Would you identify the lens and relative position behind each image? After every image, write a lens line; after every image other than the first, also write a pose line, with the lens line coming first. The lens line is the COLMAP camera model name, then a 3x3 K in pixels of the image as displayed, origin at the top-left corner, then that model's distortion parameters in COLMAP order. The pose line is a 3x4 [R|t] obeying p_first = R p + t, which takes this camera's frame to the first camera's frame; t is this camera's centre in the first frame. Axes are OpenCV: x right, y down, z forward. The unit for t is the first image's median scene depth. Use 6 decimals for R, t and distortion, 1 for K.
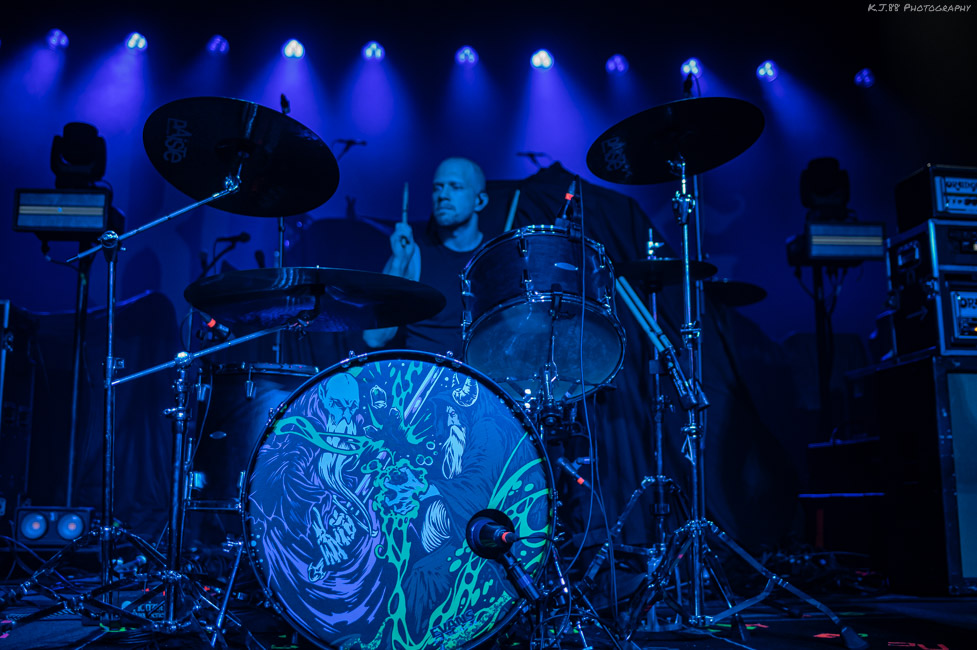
lens RADIAL K [[995.2, 0, 488.5], [0, 995.2, 325.0], [0, 0, 1]] dist [-0.066156, 0.014995]
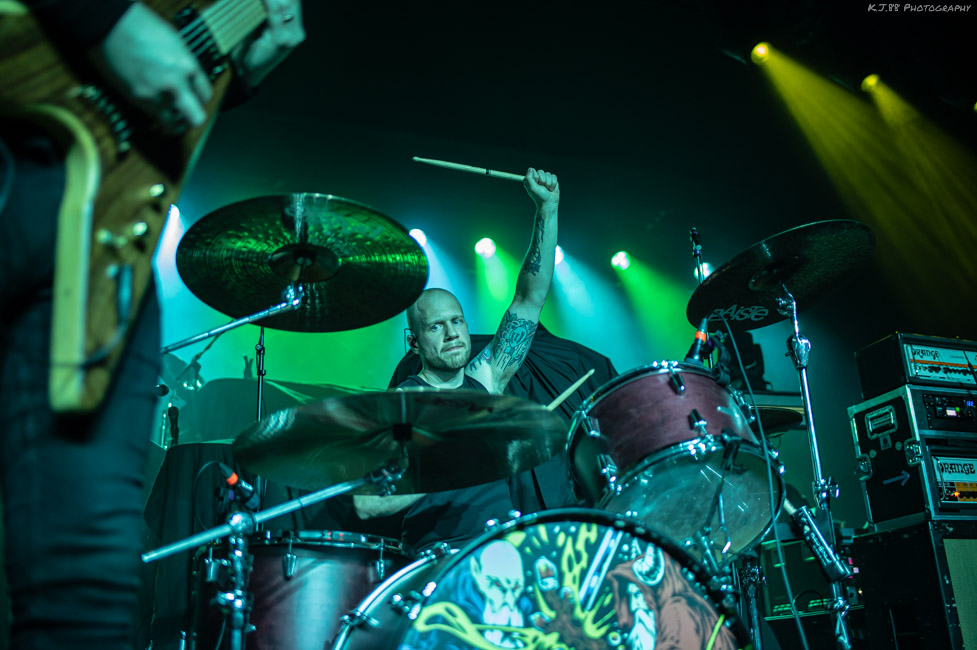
lens RADIAL K [[921.6, 0, 490.8], [0, 921.6, 344.9], [0, 0, 1]] dist [-0.055330, 0.028519]
pose [[0.977088, 0.036629, 0.209660, -0.254516], [-0.000826, 0.985725, -0.168363, 0.016686], [-0.212834, 0.164333, 0.963170, 0.270336]]
